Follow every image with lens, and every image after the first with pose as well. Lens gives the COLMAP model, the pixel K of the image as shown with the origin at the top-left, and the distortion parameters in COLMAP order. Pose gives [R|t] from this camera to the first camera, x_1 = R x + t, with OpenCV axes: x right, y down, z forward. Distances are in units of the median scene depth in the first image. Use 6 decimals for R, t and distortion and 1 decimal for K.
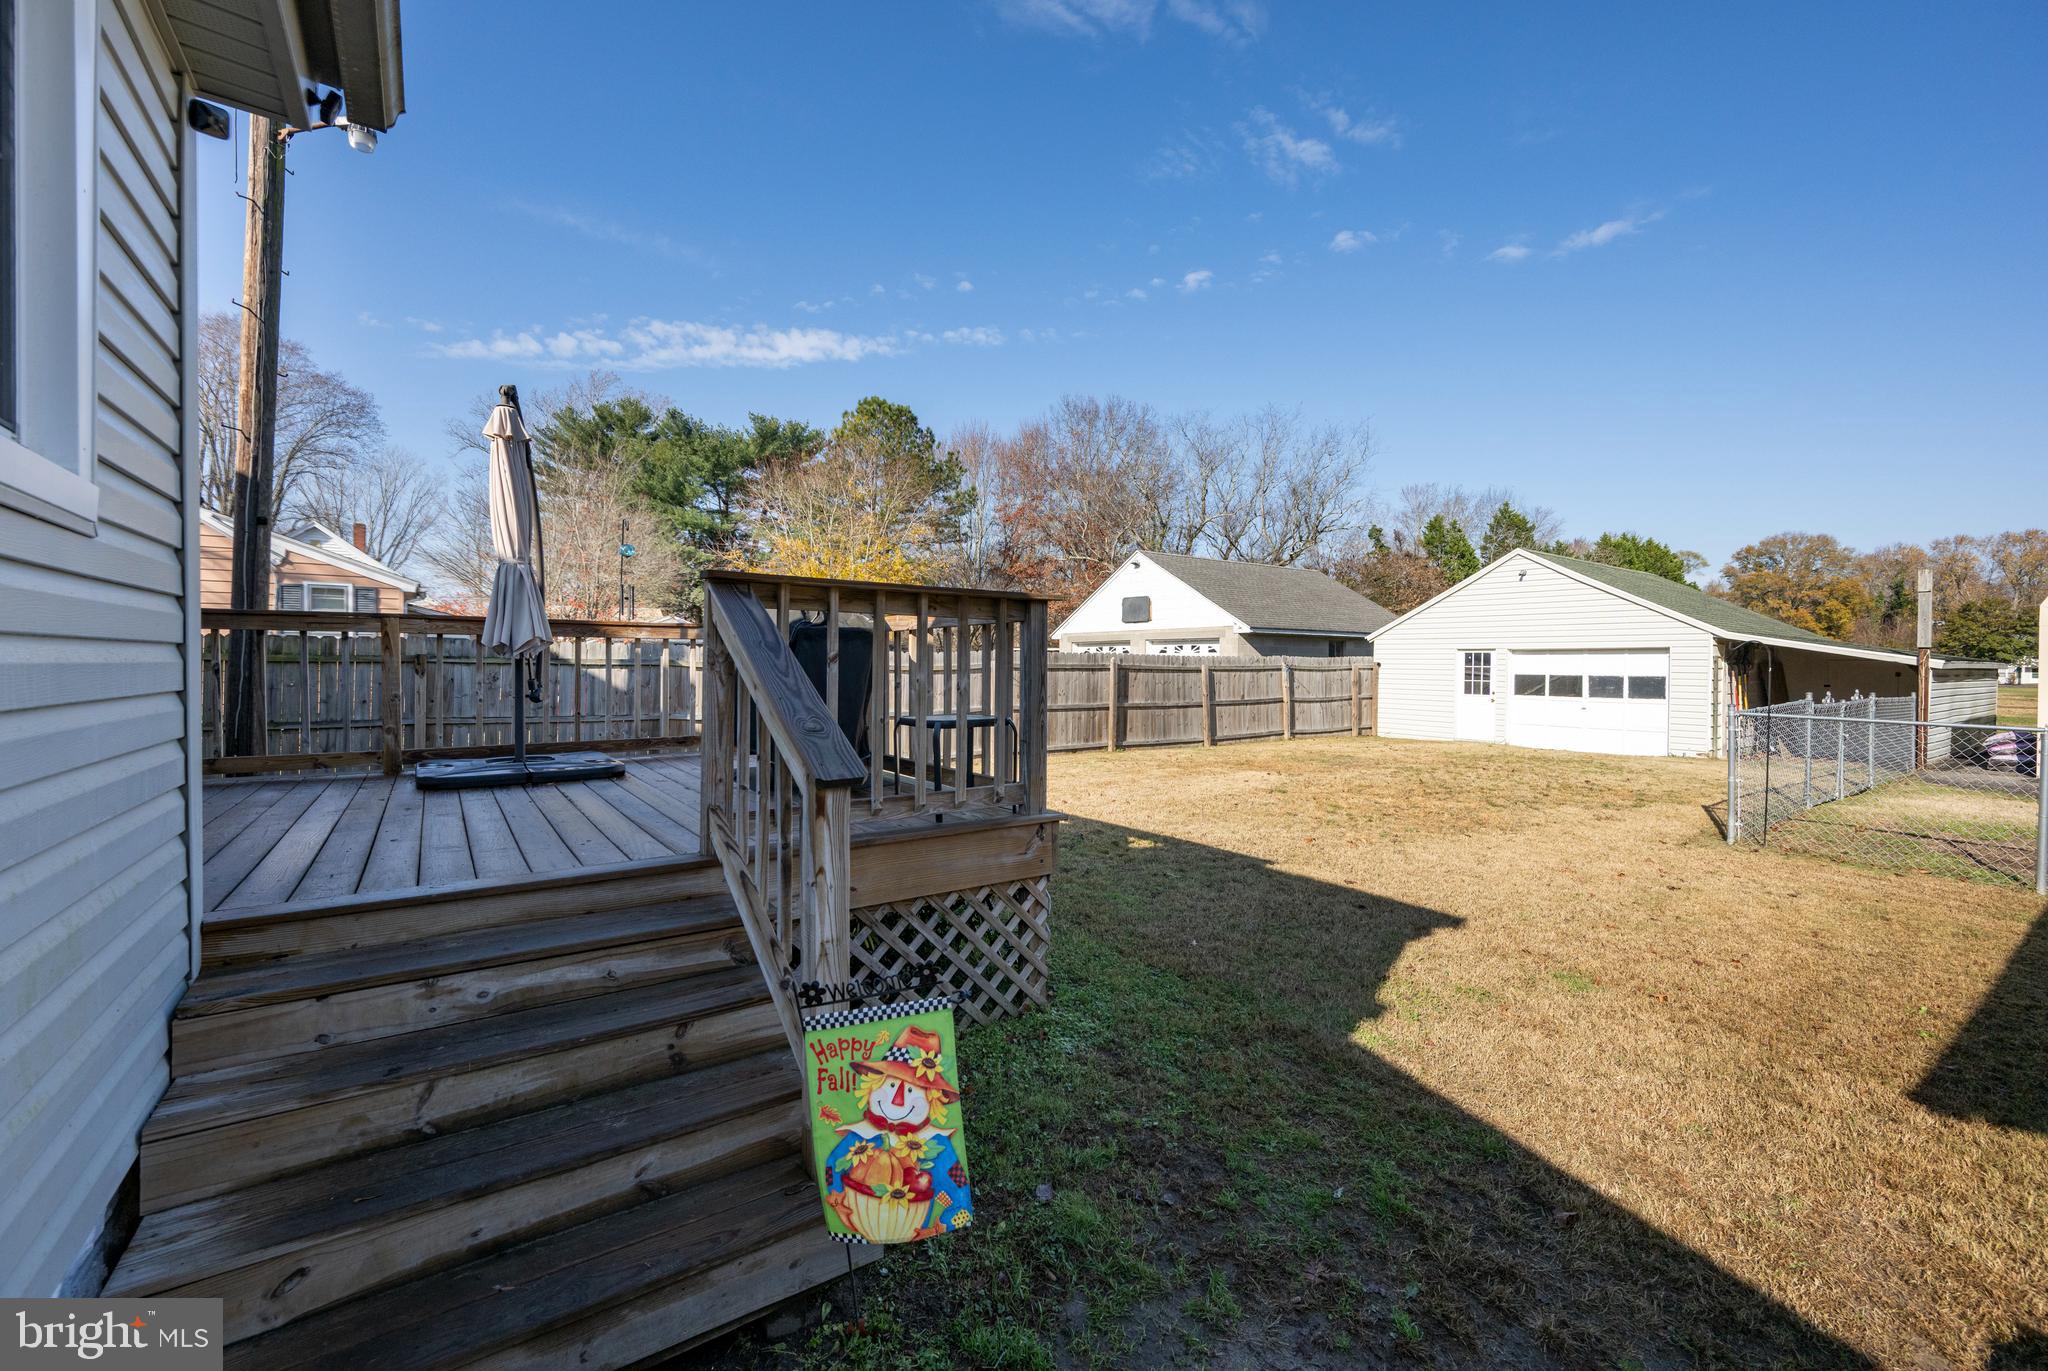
lens RADIAL K [[856.3, 0, 964.3], [0, 856.3, 671.5], [0, 0, 1]] dist [0.000144, 0.000212]
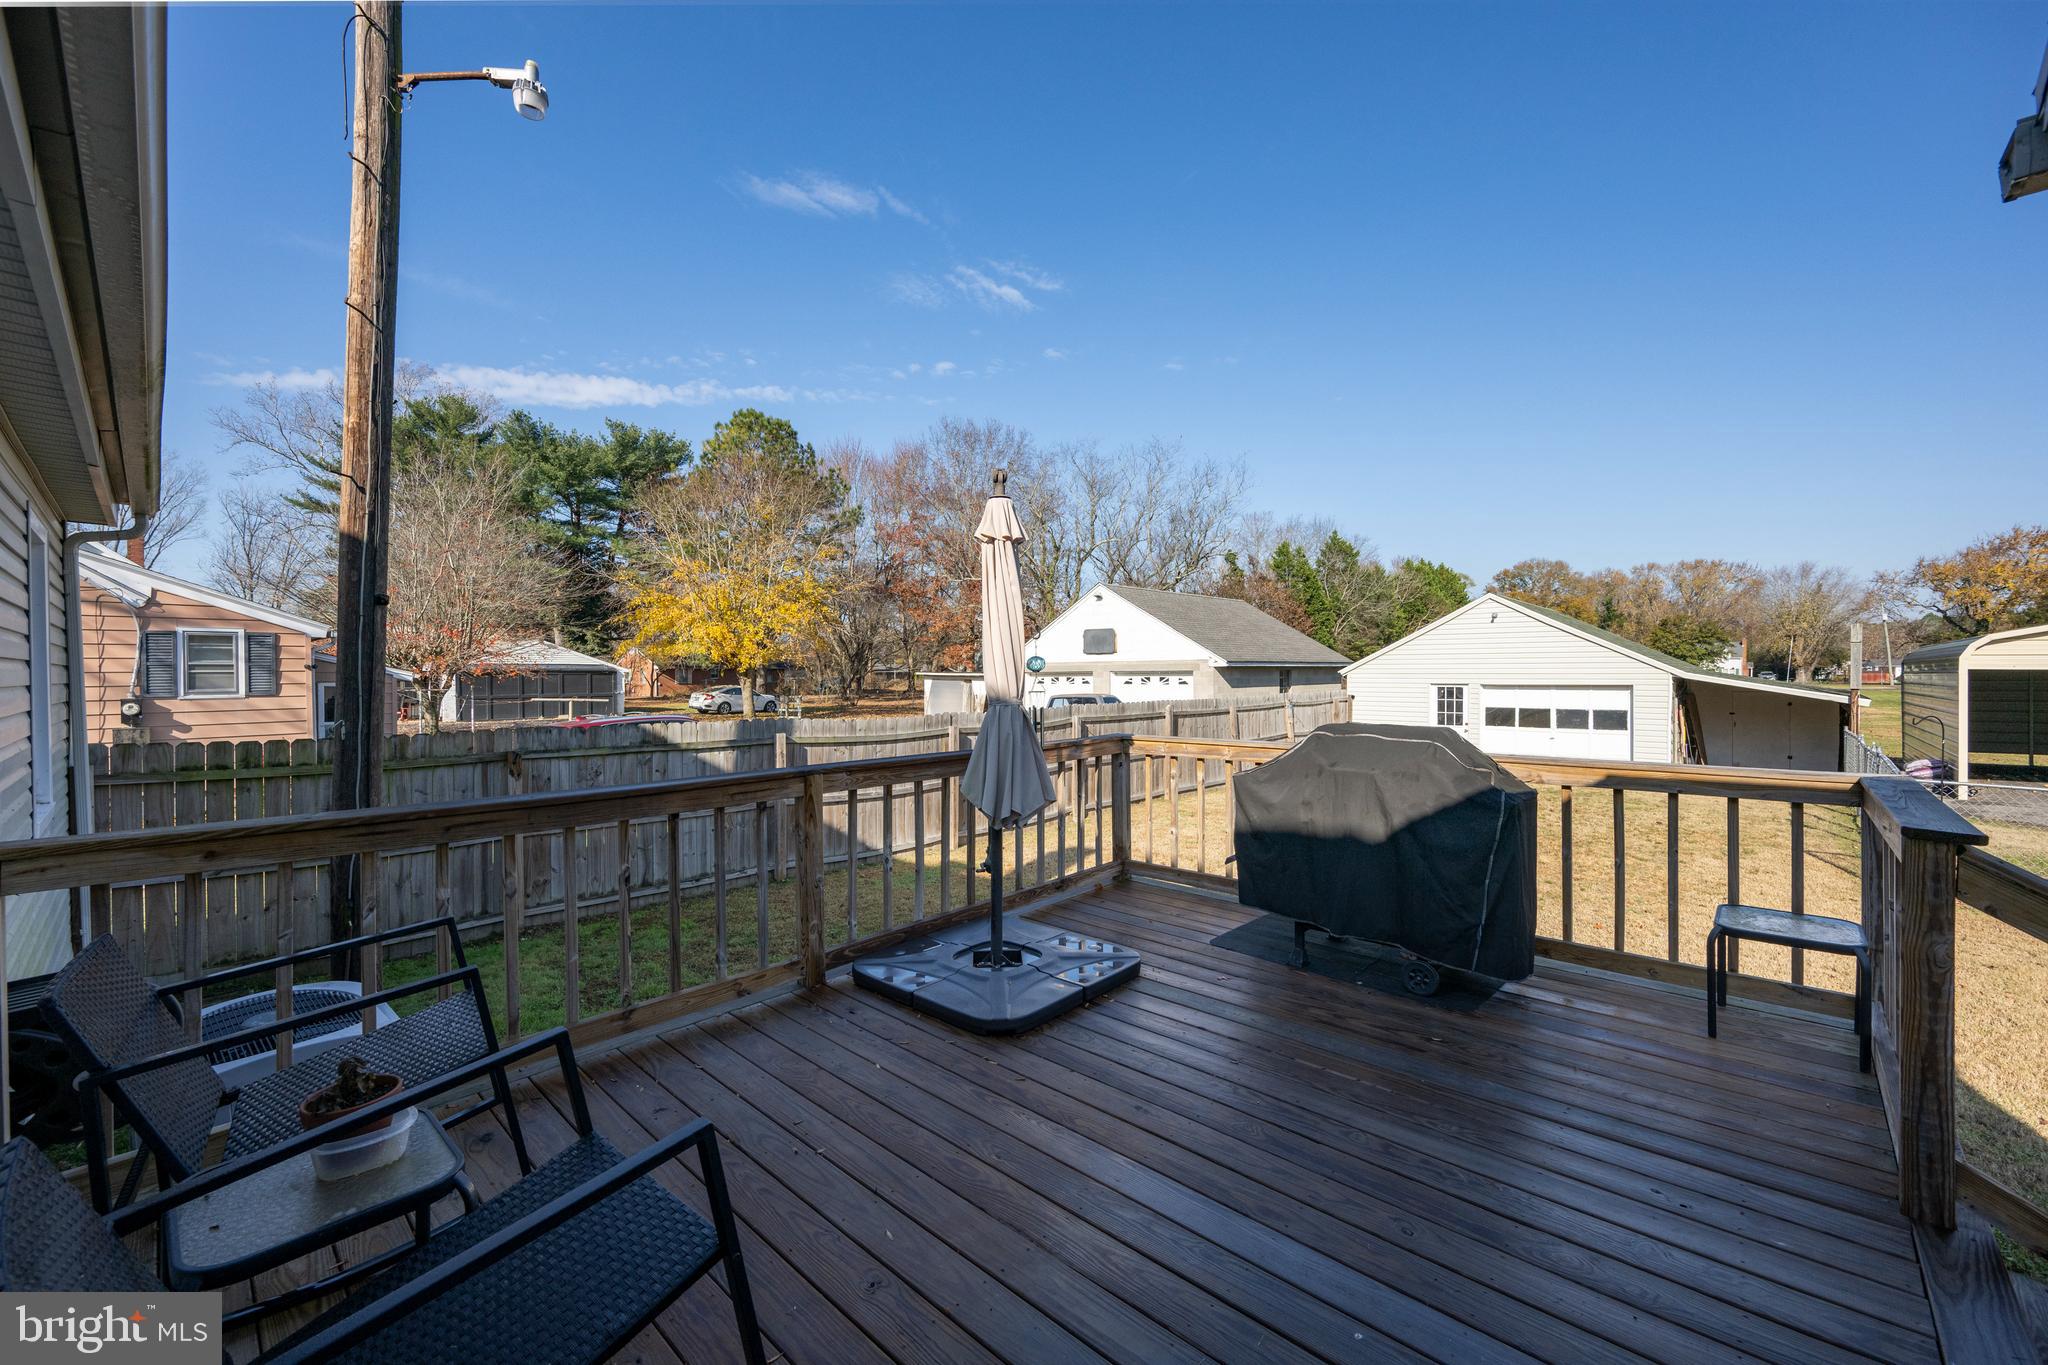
lens RADIAL K [[835.6, 0, 963.8], [0, 835.6, 680.3], [0, 0, 1]] dist [-0.002488, -0.000260]
pose [[0.977859, -0.019741, 0.208333, -0.099770], [0.019131, 0.999805, 0.004943, -0.020897], [-0.208390, -0.000848, 0.978046, 0.039527]]
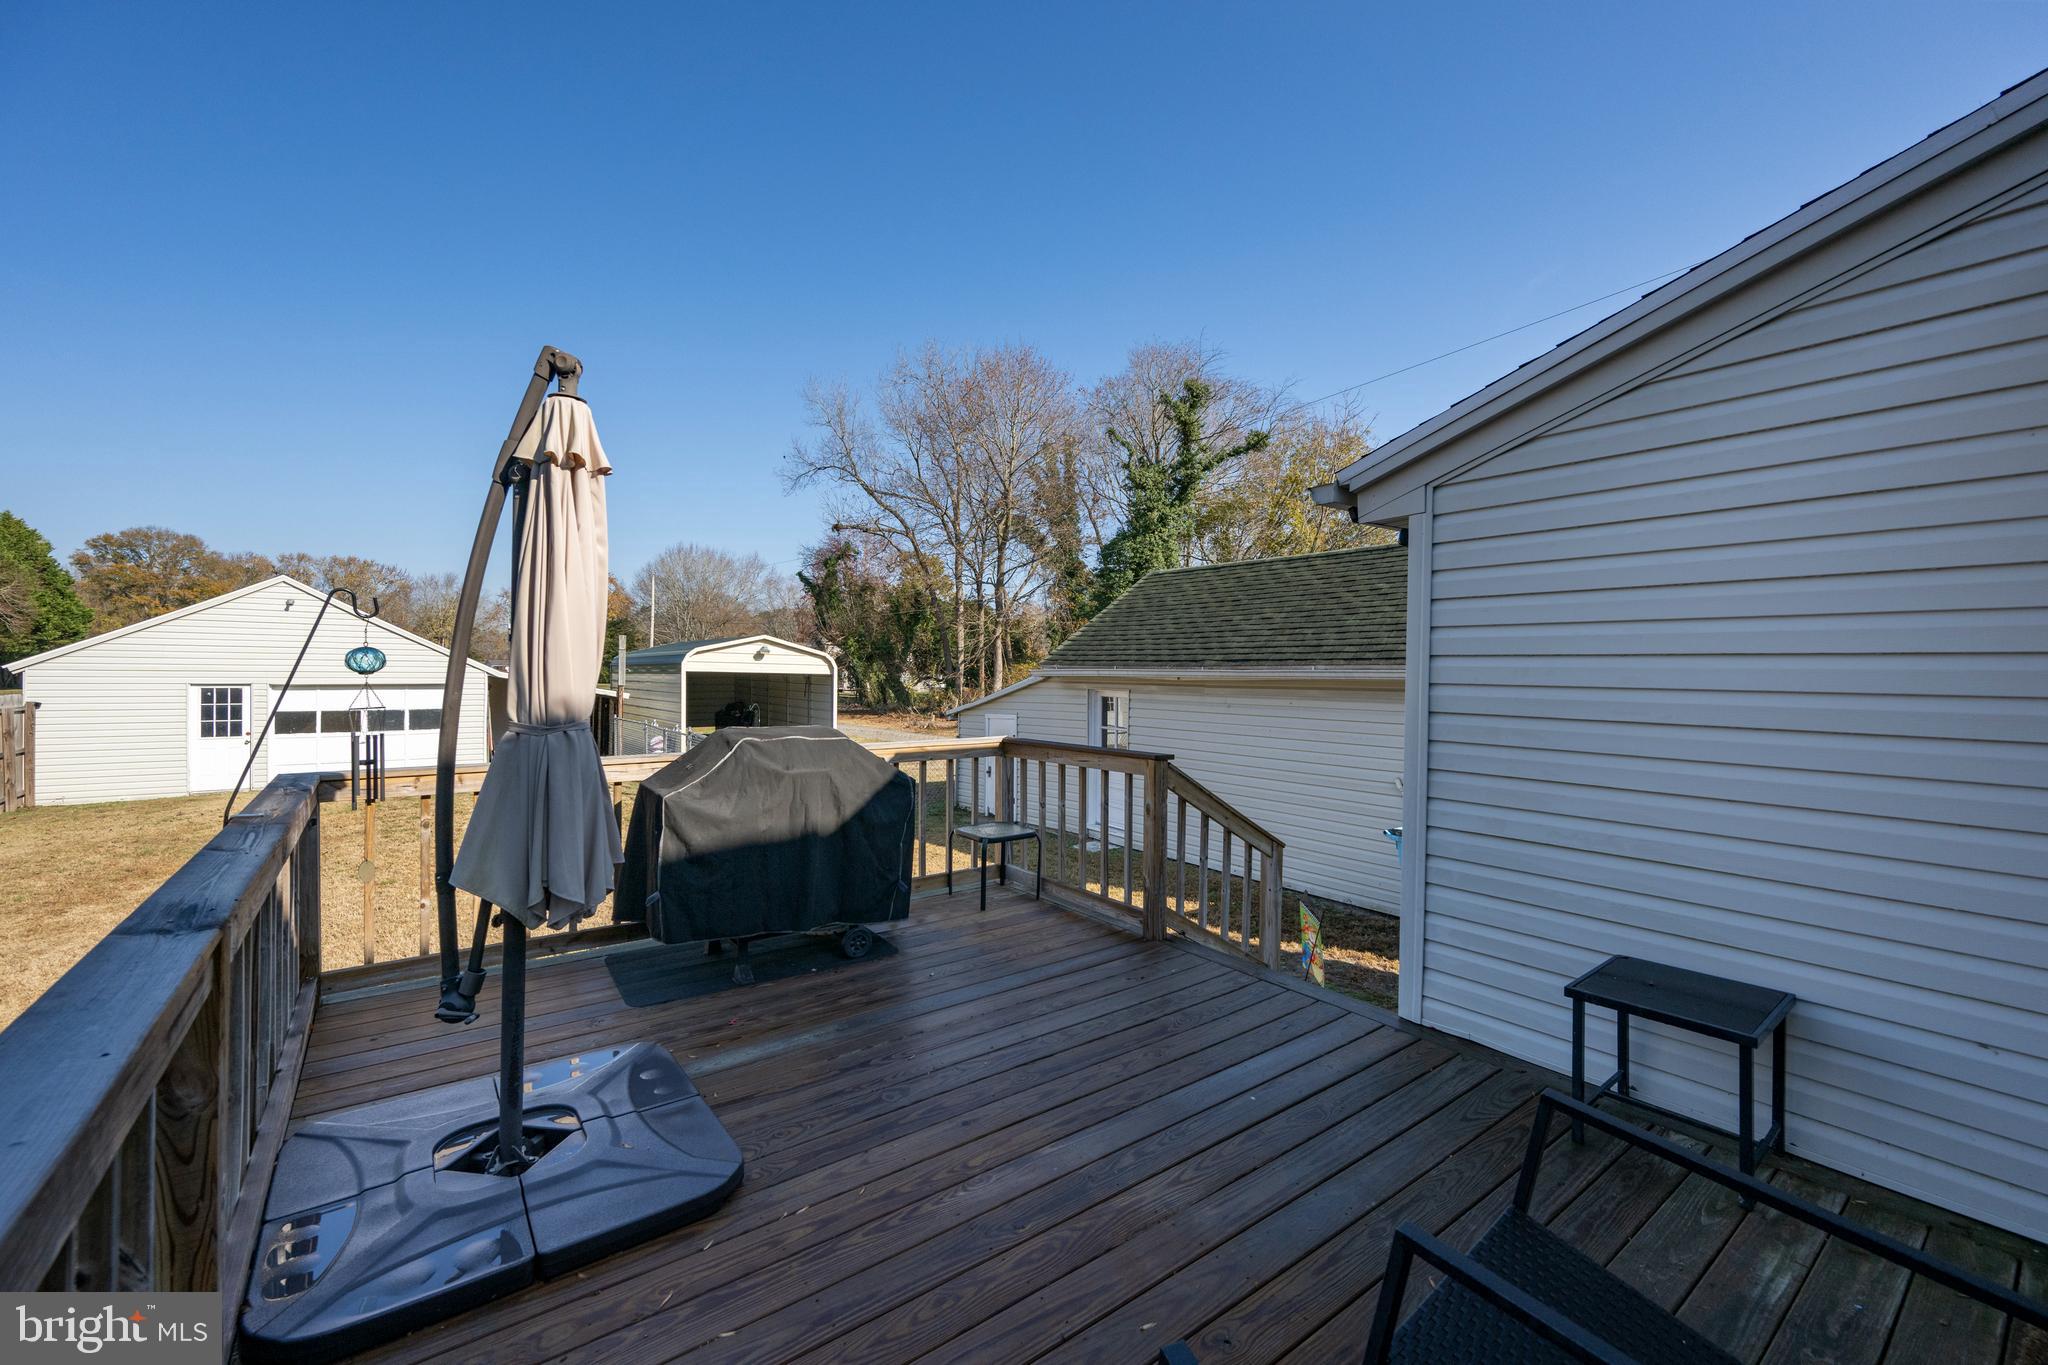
lens RADIAL K [[833.5, 0, 1082.1], [0, 833.5, 681.4], [0, 0, 1]] dist [-0.002764, -0.000688]
pose [[-0.115494, -0.024211, 0.993013, -0.142013], [-0.003828, 0.999706, 0.023929, -0.022679], [-0.993301, -0.001037, -0.115553, 0.106472]]
